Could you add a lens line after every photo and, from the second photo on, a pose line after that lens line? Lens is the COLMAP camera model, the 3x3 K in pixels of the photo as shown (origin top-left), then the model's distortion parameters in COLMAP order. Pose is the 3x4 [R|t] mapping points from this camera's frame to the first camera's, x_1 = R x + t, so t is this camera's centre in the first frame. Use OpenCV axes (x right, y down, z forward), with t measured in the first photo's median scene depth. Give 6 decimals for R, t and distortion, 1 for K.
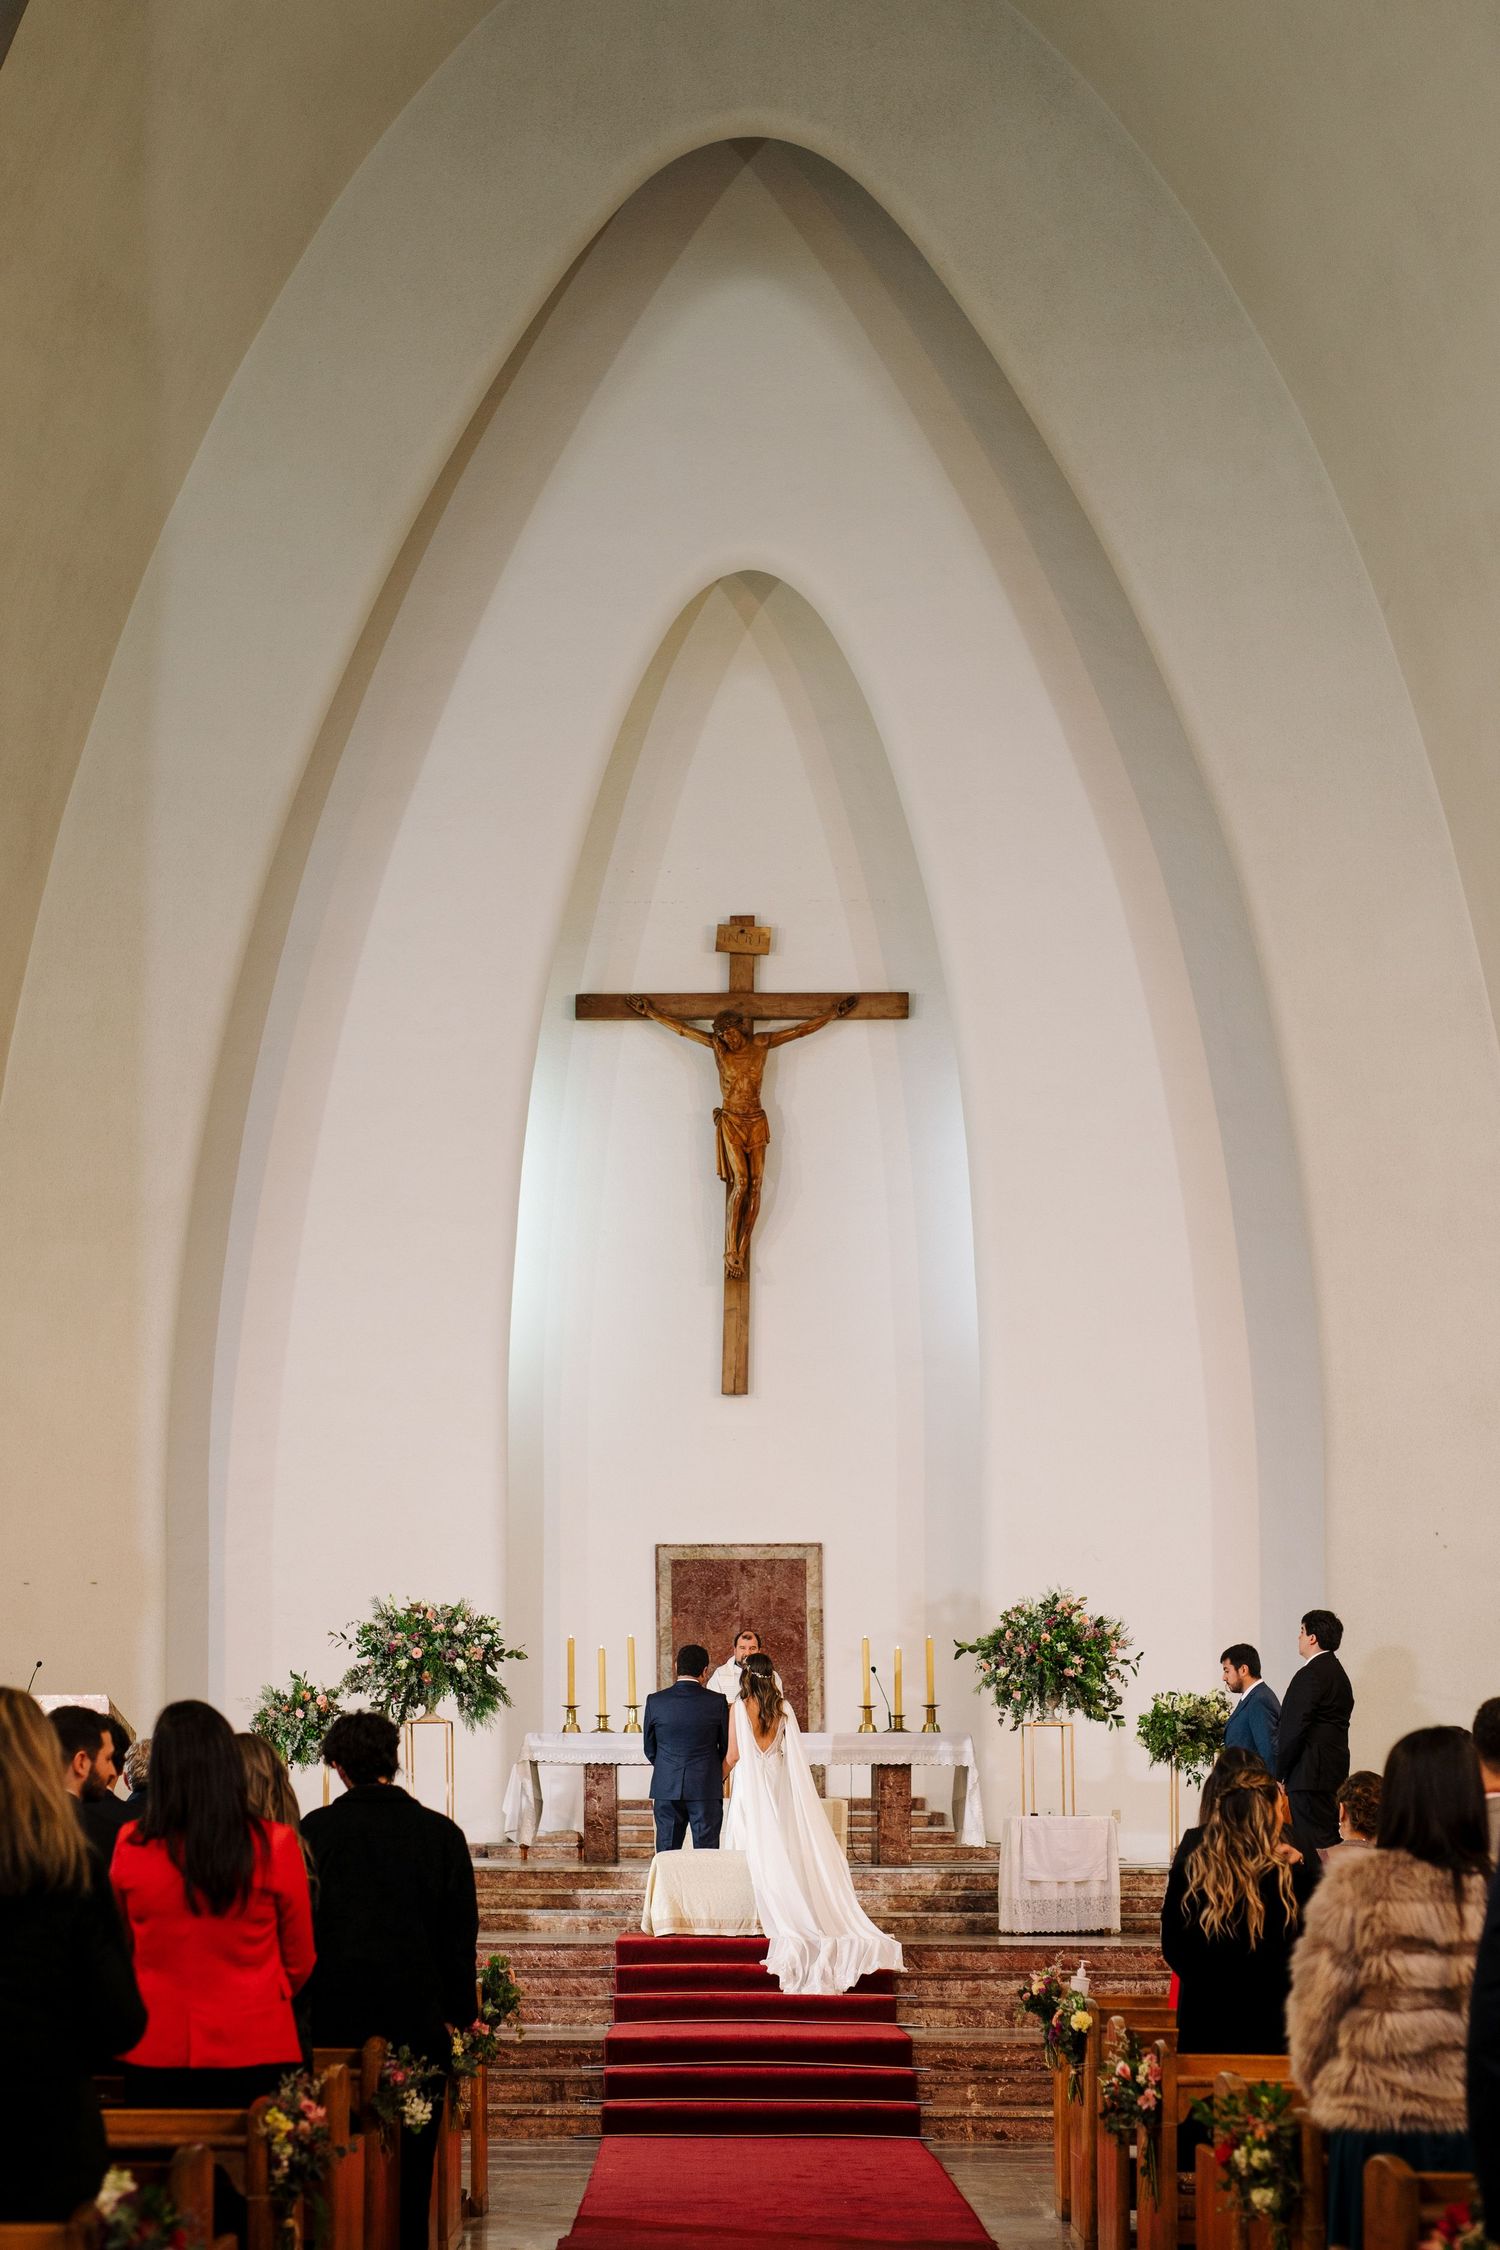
lens RADIAL K [[3399.1, 0, 524.6], [0, 3399.1, 1622.0], [0, 0, 1]] dist [0.010549, 0.001578]
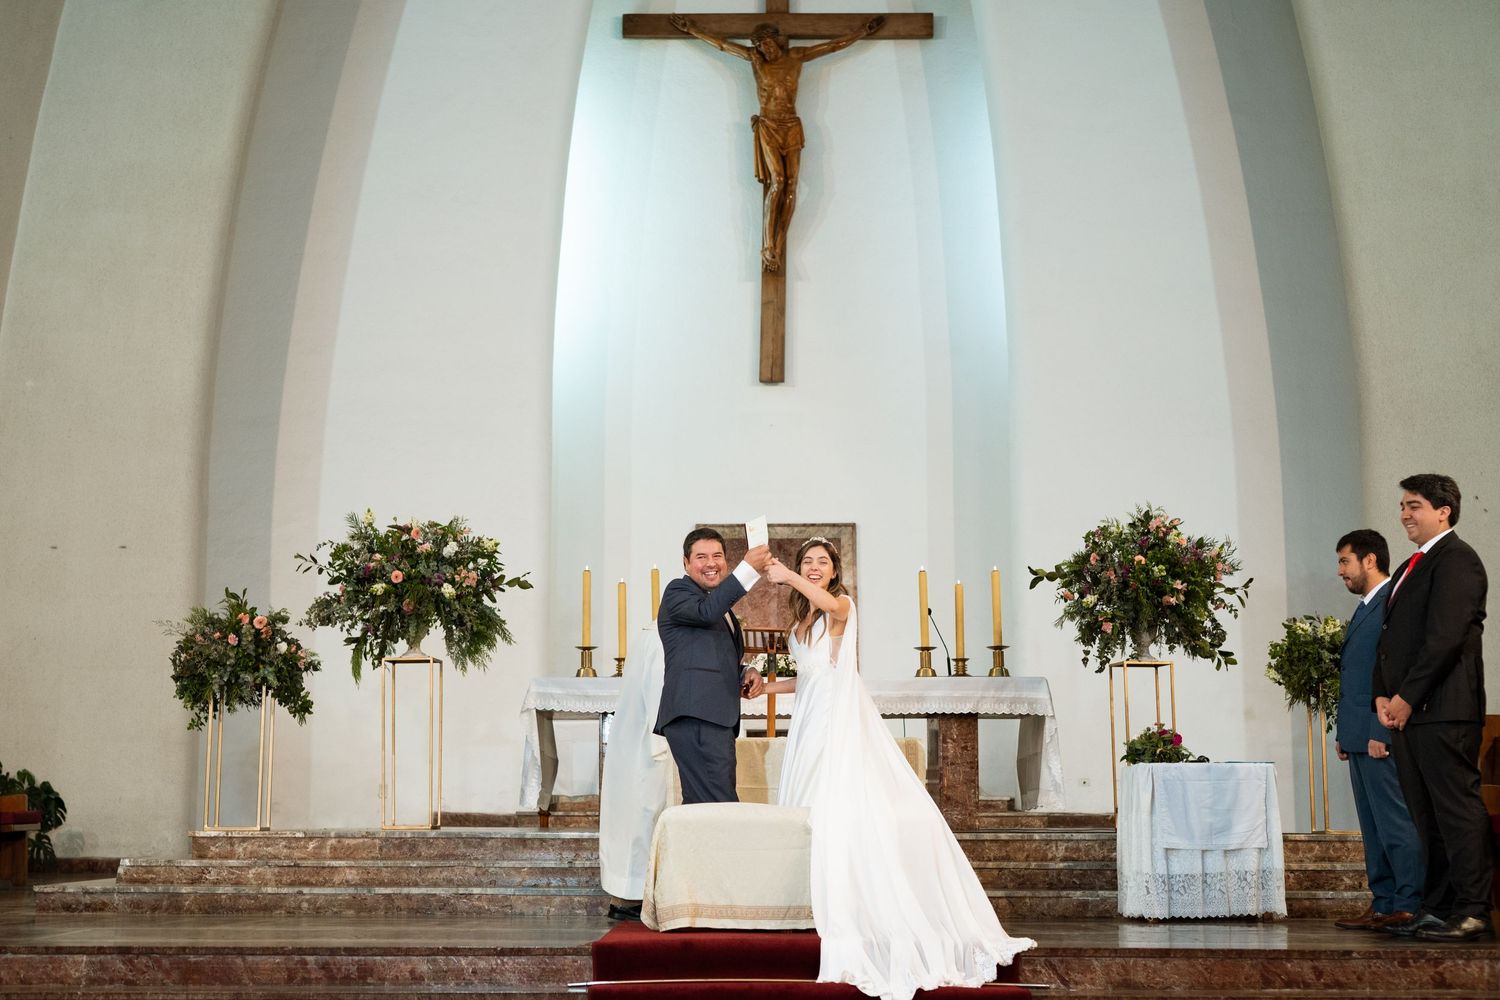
lens RADIAL K [[2156.8, 0, 724.2], [0, 2156.8, 471.8], [0, 0, 1]] dist [0.005278, 0.053621]
pose [[0.999146, 0.005495, 0.040954, 0.027175], [-0.001388, 0.995021, -0.099660, 0.036288], [-0.041298, 0.099518, 0.994178, 0.462533]]
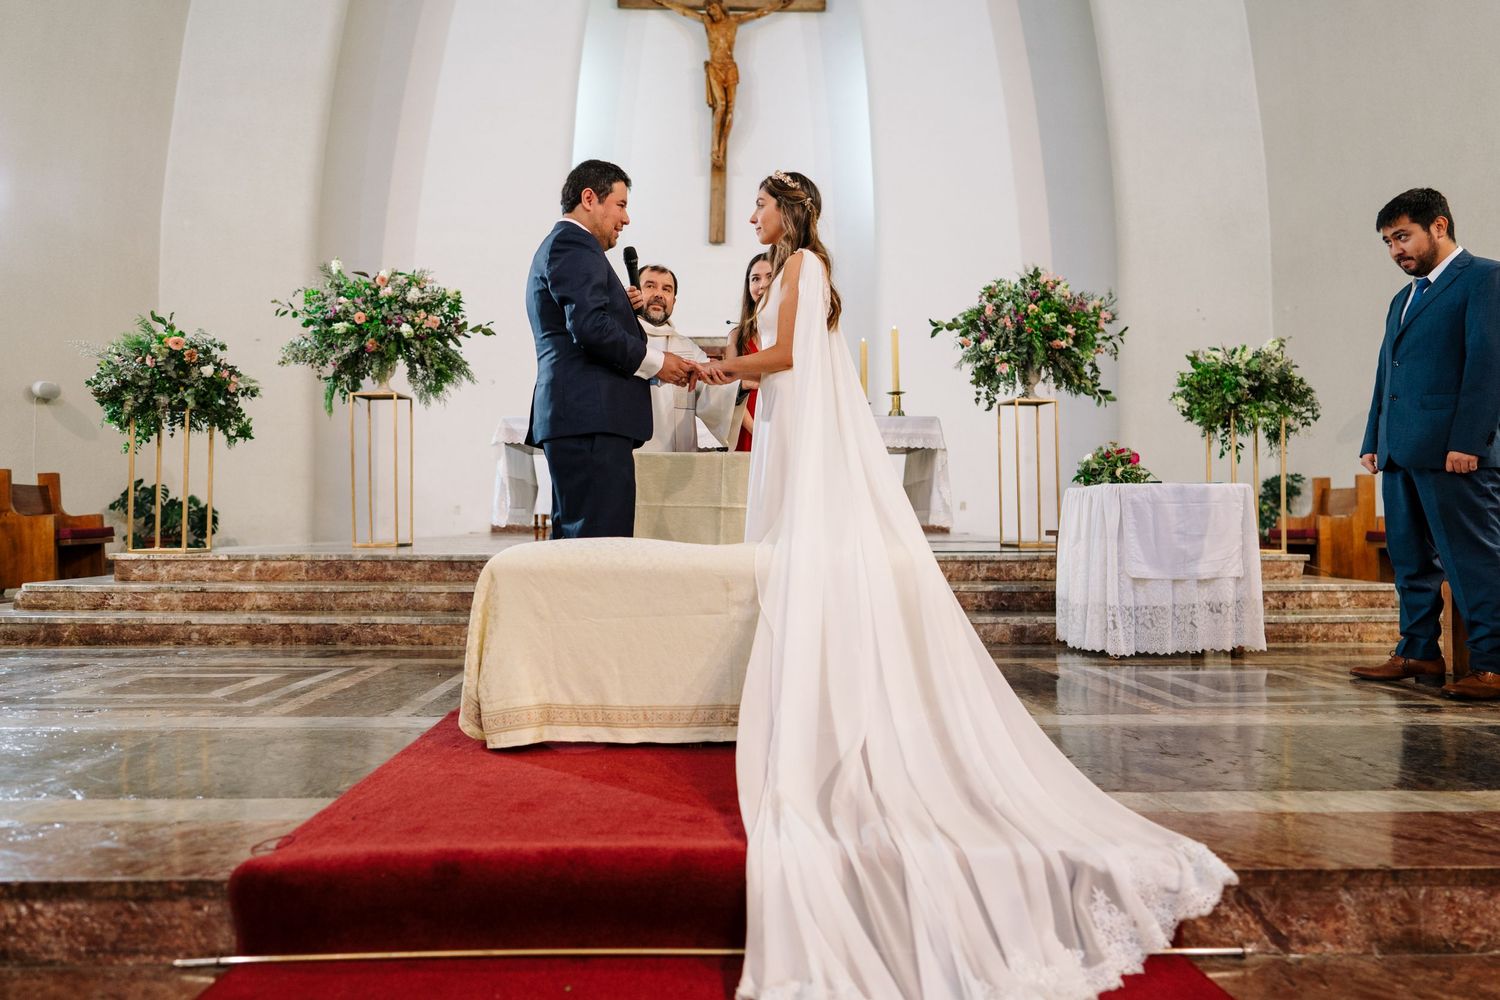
lens RADIAL K [[985.4, 0, 749.6], [0, 985.4, 496.1], [0, 0, 1]] dist [-0.001717, 0.000638]
pose [[0.996140, -0.000321, 0.087784, 0.049393], [-0.002849, 0.999348, 0.035980, 0.047161], [-0.087738, -0.036091, 0.995490, 0.723896]]
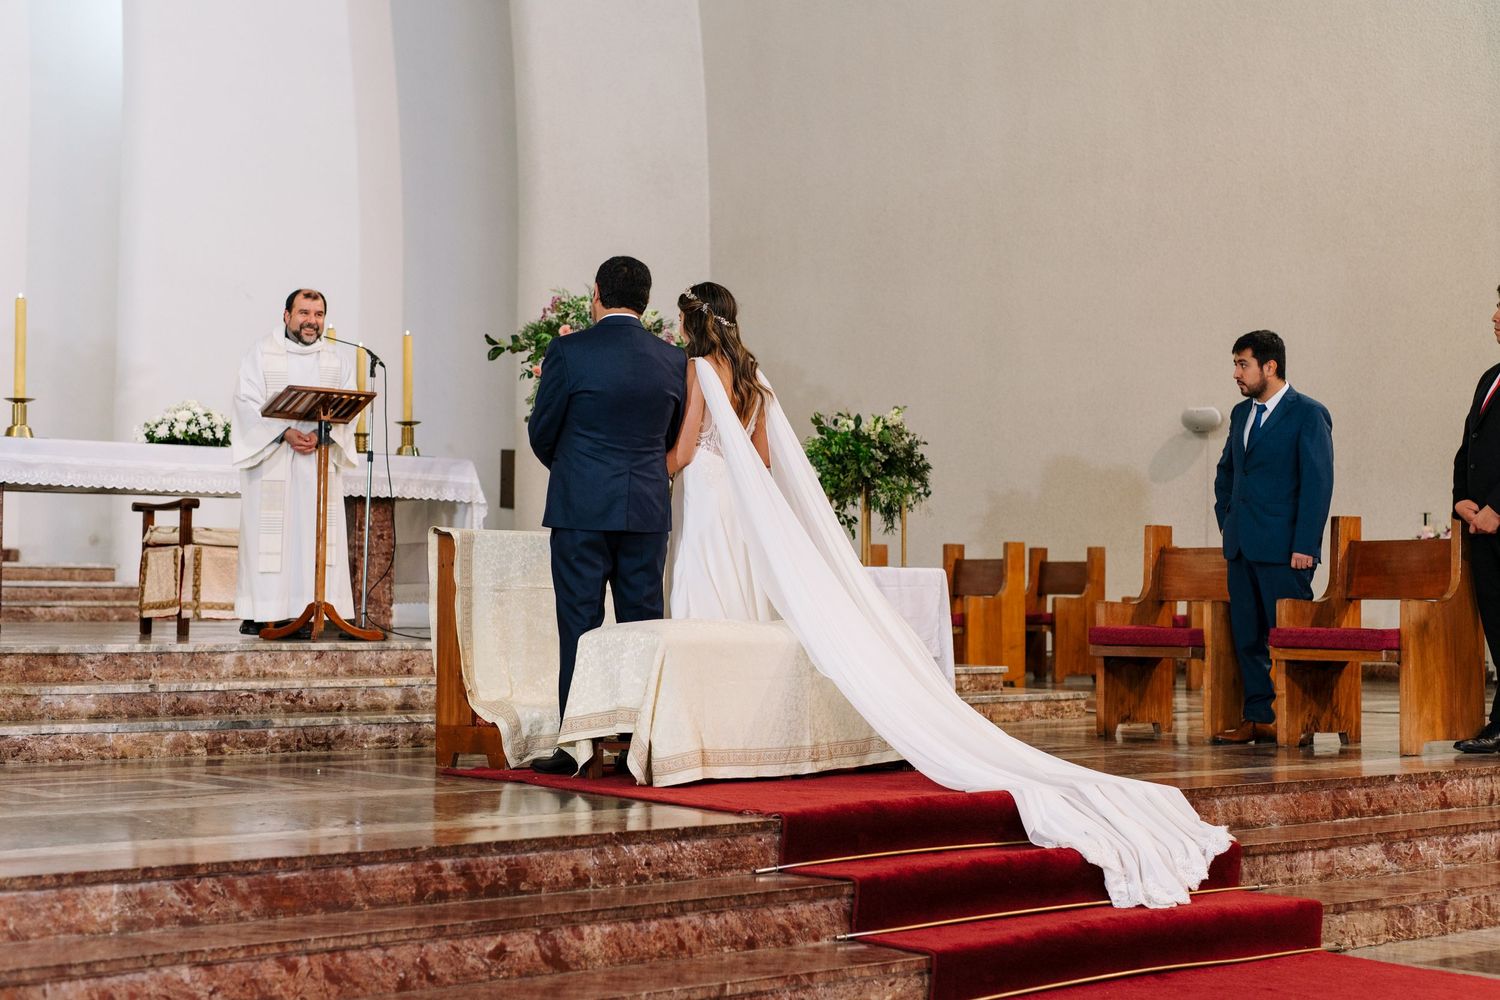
lens RADIAL K [[2099.2, 0, 705.5], [0, 2099.2, 476.4], [0, 0, 1]] dist [0.012802, 0.041760]
pose [[0.761049, 0.039555, 0.647487, -0.138674], [-0.044877, 0.998958, -0.008278, 0.038876], [-0.647140, -0.022757, 0.762031, 0.618328]]
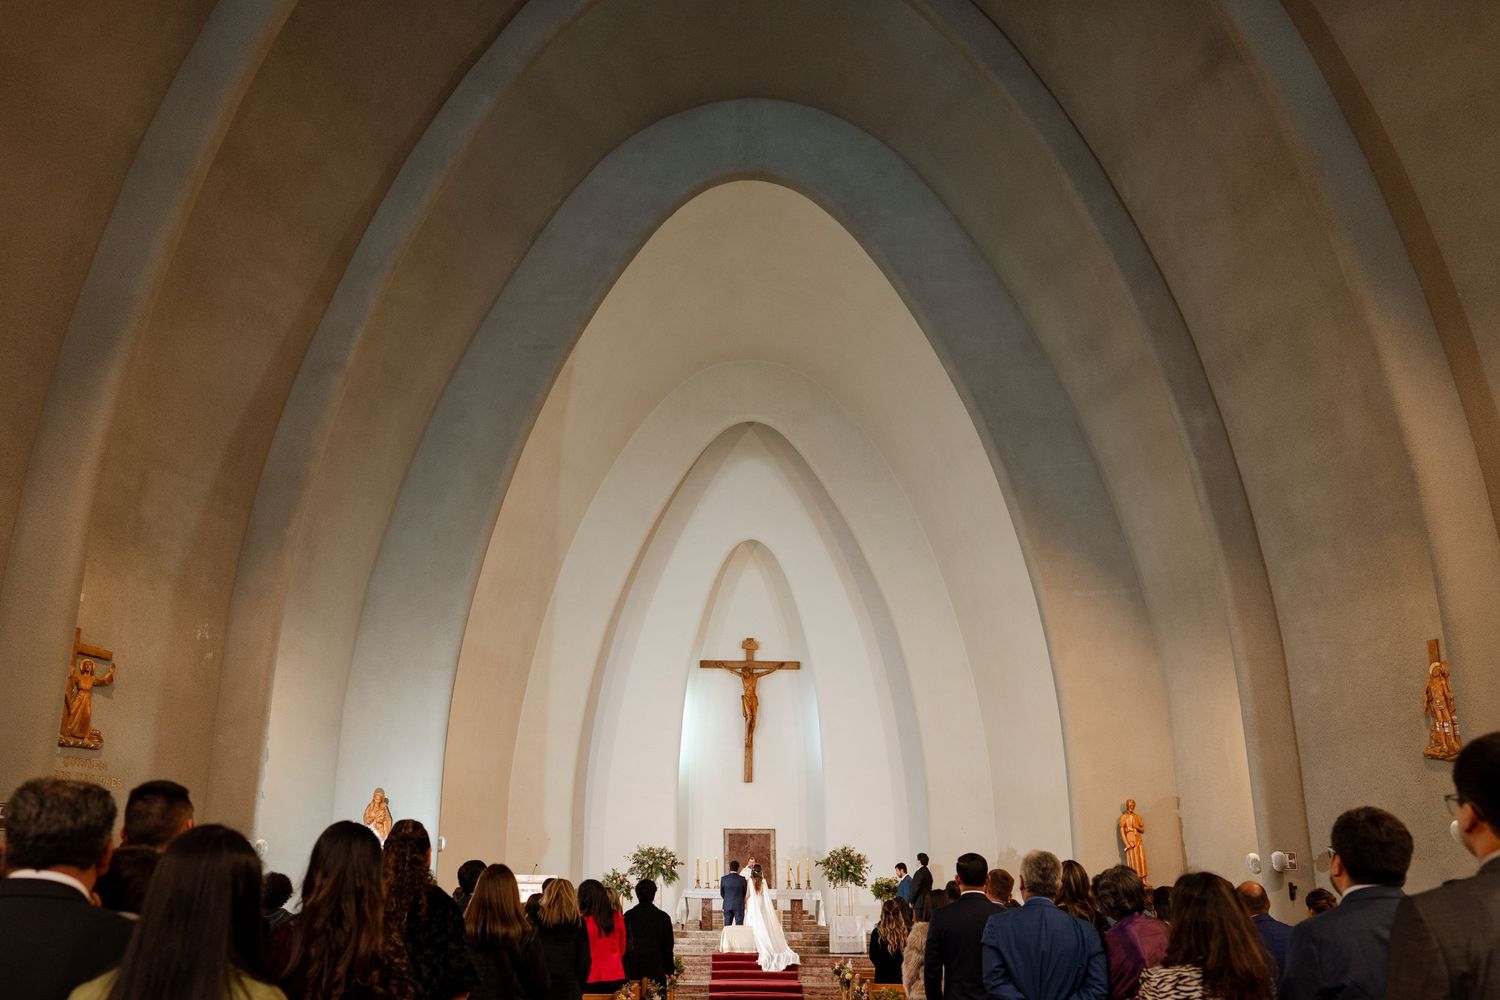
lens RADIAL K [[1088.0, 0, 686.5], [0, 1088.0, 615.5], [0, 0, 1]] dist [-0.001007, 0.001197]
pose [[0.999938, 0.010444, 0.003855, -0.004012], [-0.009392, 0.977310, -0.211604, -0.002269], [-0.005978, 0.211555, 0.977348, -0.073924]]
